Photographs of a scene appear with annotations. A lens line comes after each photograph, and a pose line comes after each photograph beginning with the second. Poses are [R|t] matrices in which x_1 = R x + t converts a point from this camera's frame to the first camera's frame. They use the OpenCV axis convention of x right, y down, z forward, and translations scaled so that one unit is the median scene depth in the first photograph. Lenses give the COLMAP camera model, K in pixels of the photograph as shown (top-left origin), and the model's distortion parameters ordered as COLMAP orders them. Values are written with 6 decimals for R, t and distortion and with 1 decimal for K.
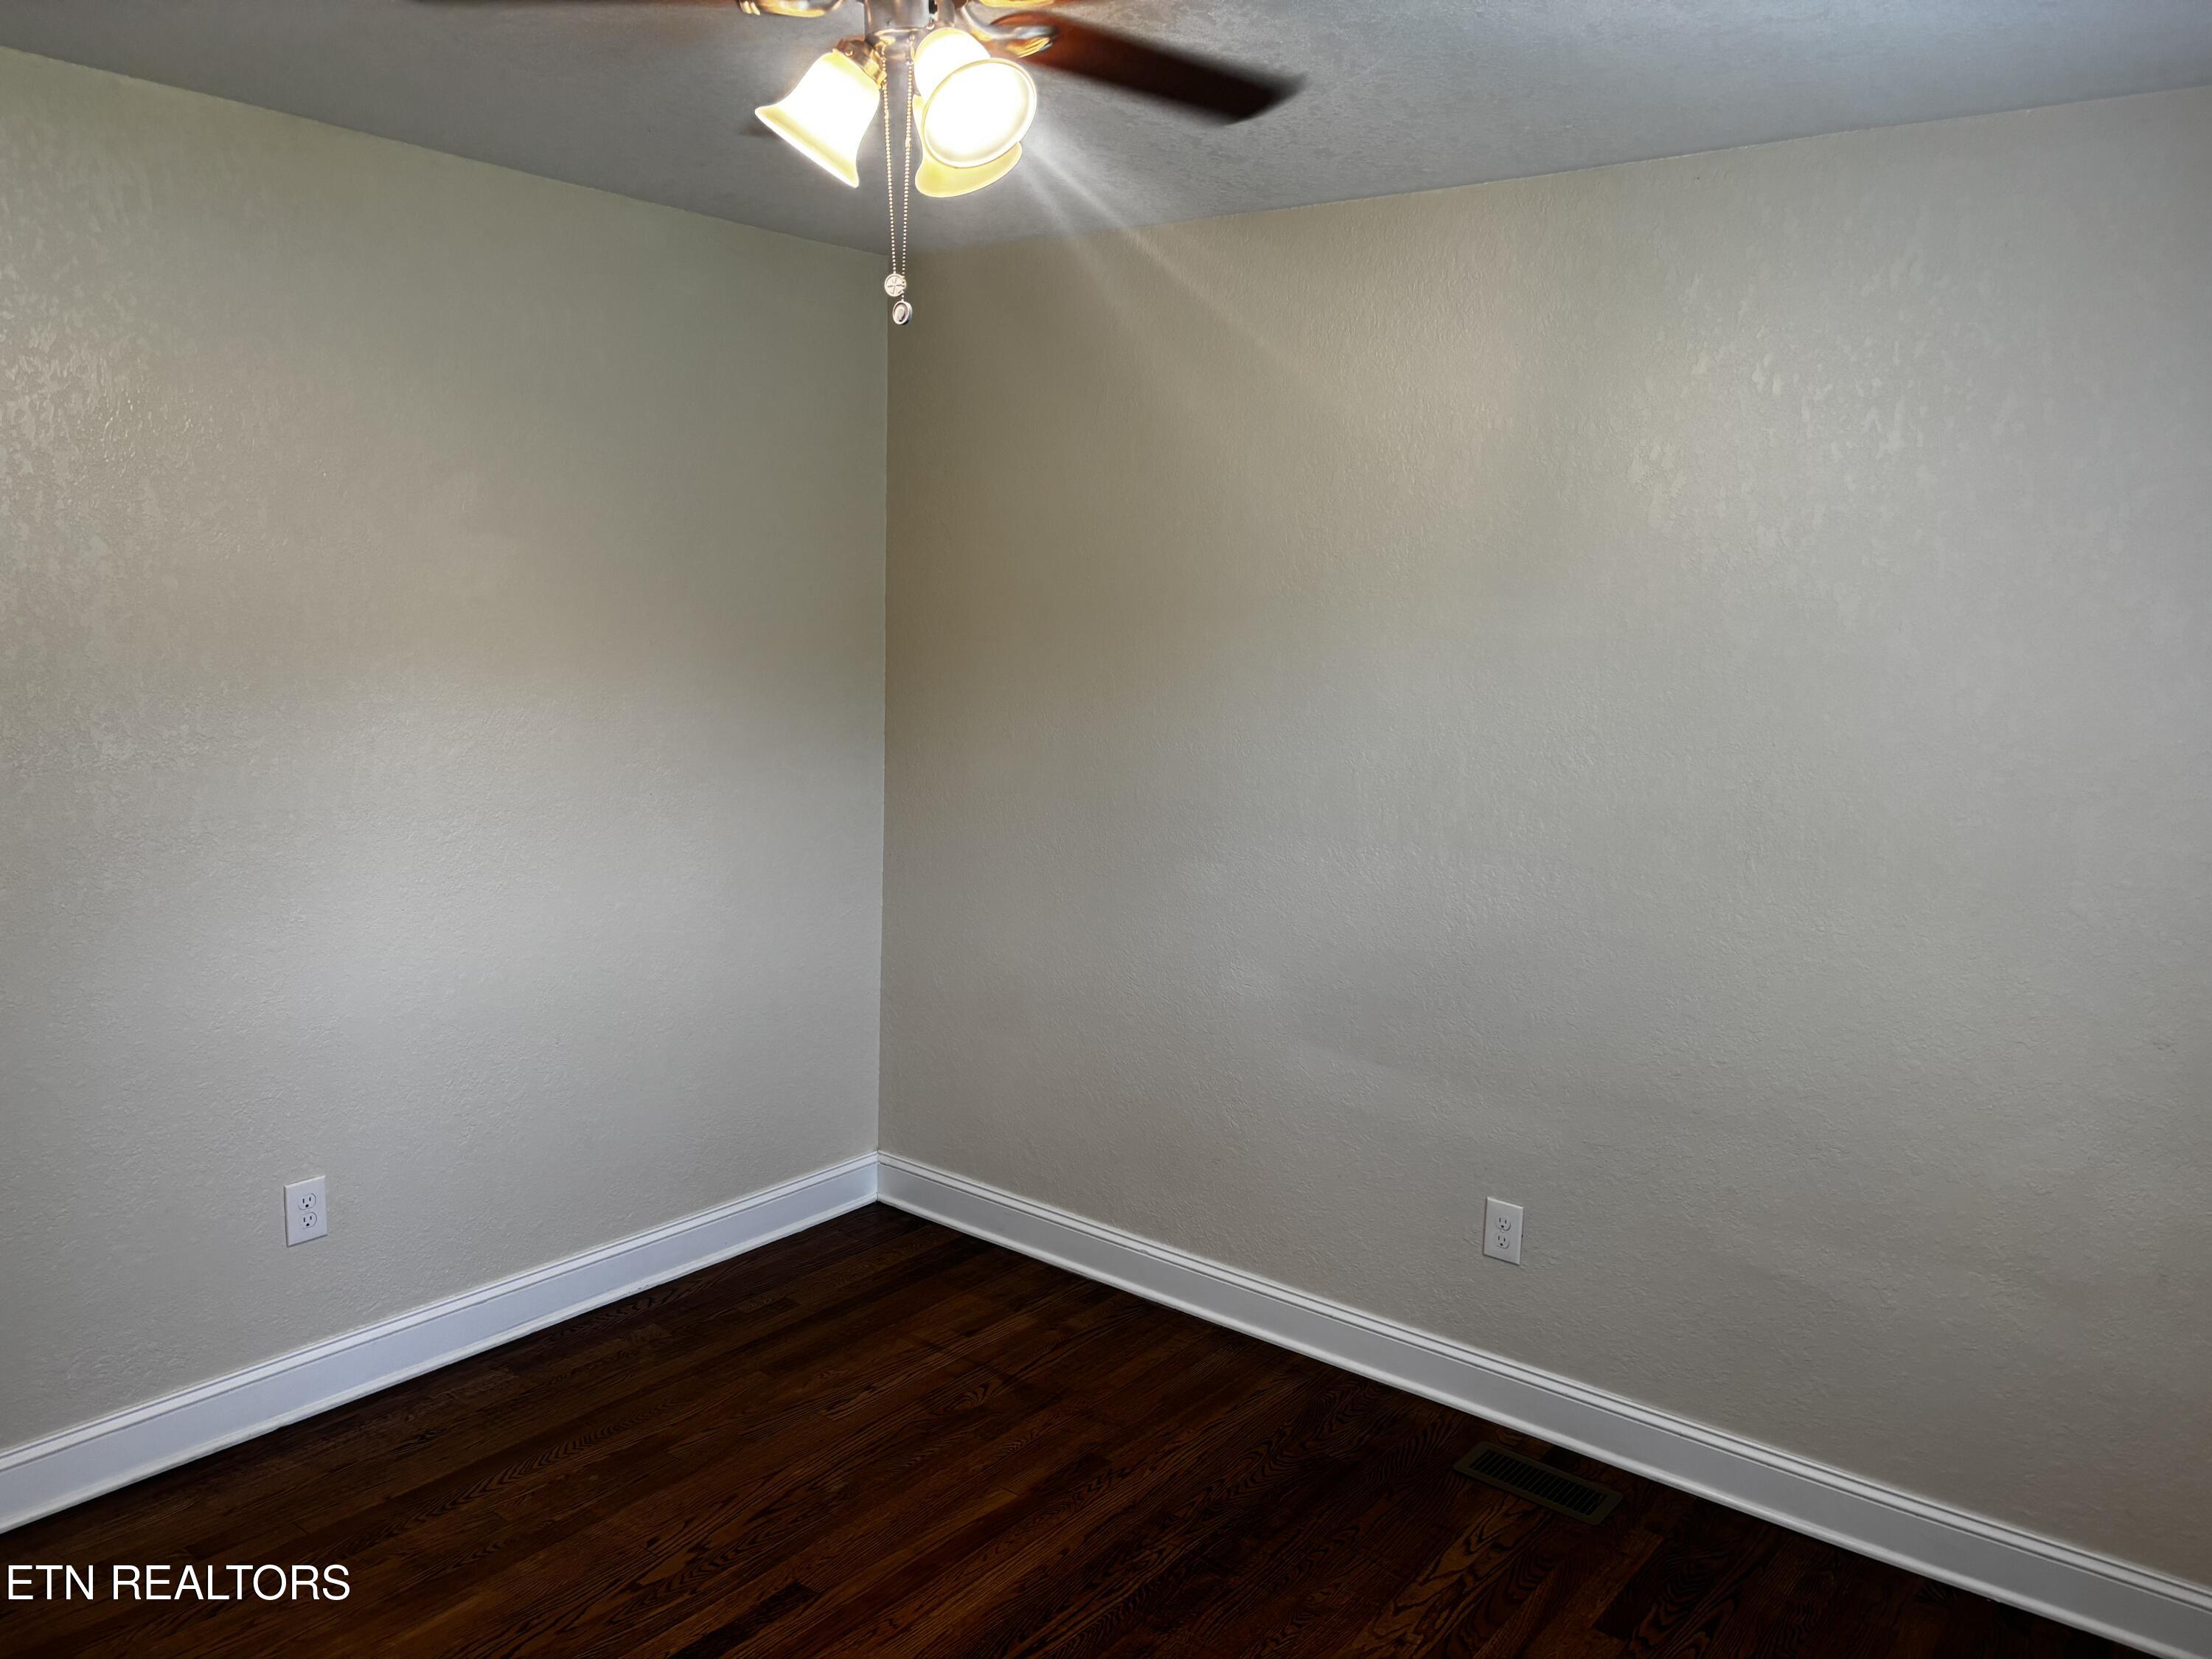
lens RADIAL K [[1672.3, 0, 1101.5], [0, 1672.3, 838.7], [0, 0, 1]] dist [0.057092, -0.059436]
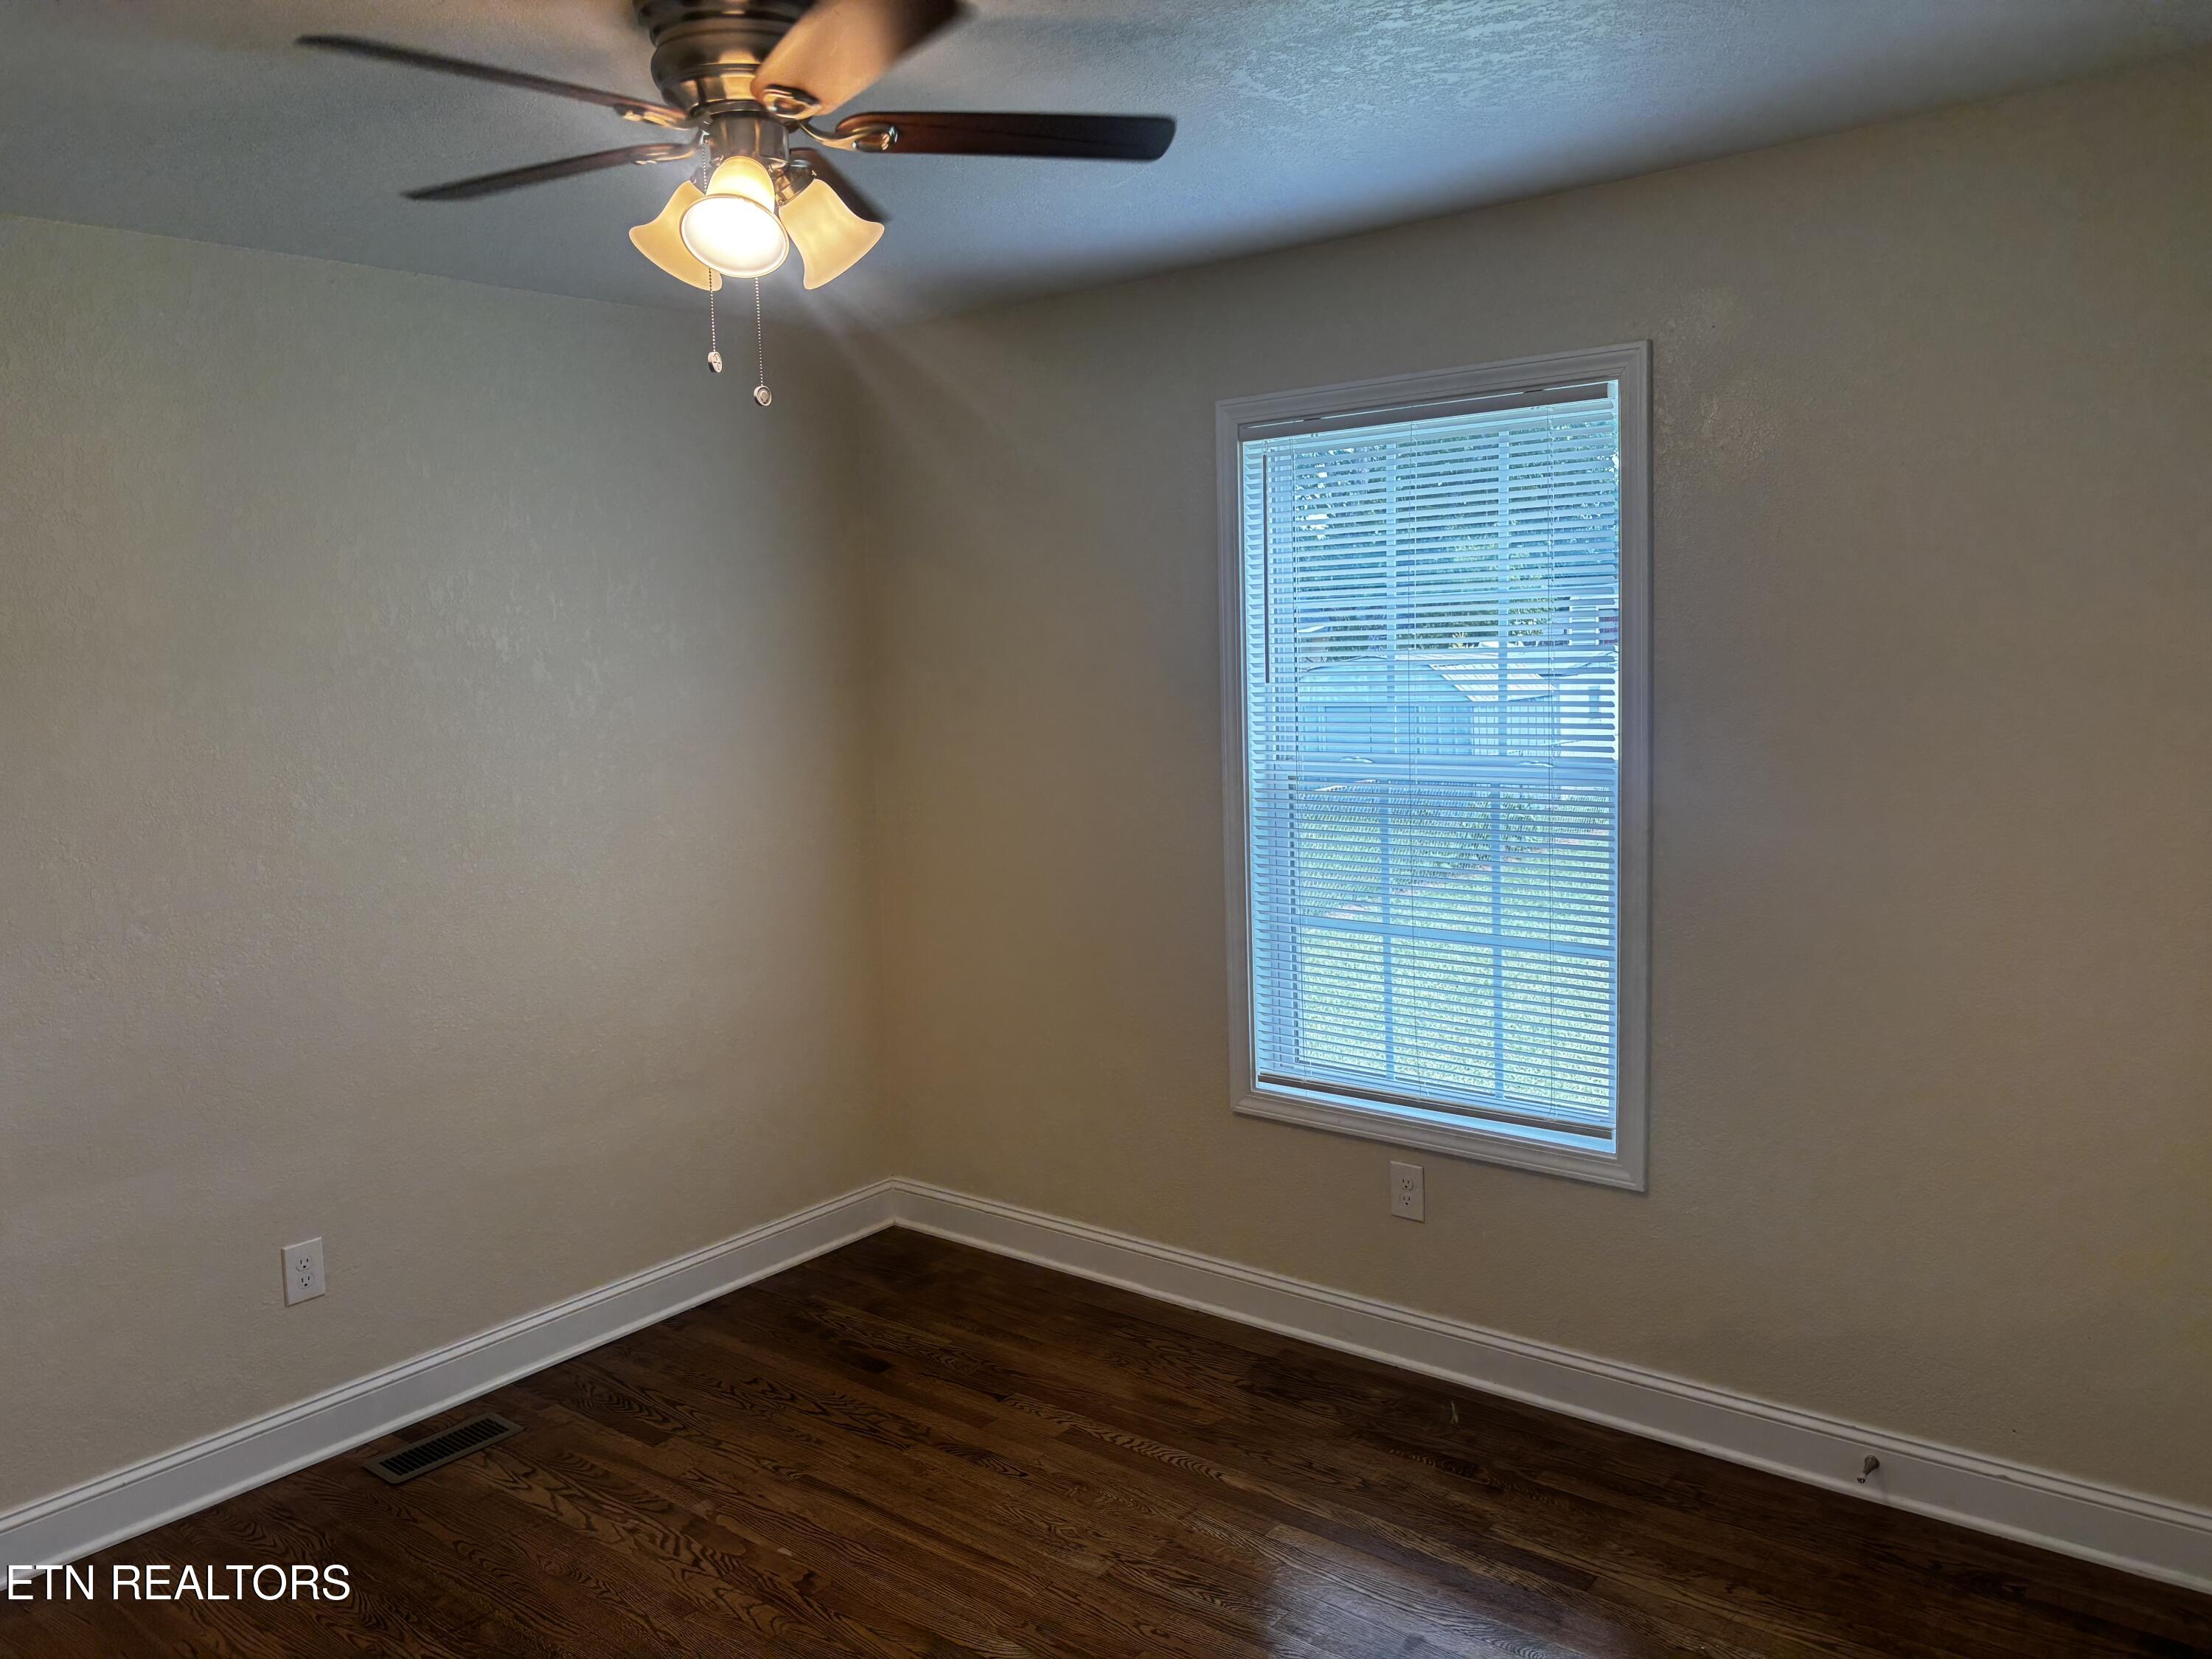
lens RADIAL K [[1672.3, 0, 1094.9], [0, 1672.3, 822.6], [0, 0, 1]] dist [0.057092, -0.059436]
pose [[0.006946, -0.138941, 0.990276, -0.838370], [0.184597, 0.973458, 0.135287, -0.091679], [-0.982790, 0.181862, 0.032410, 0.517222]]
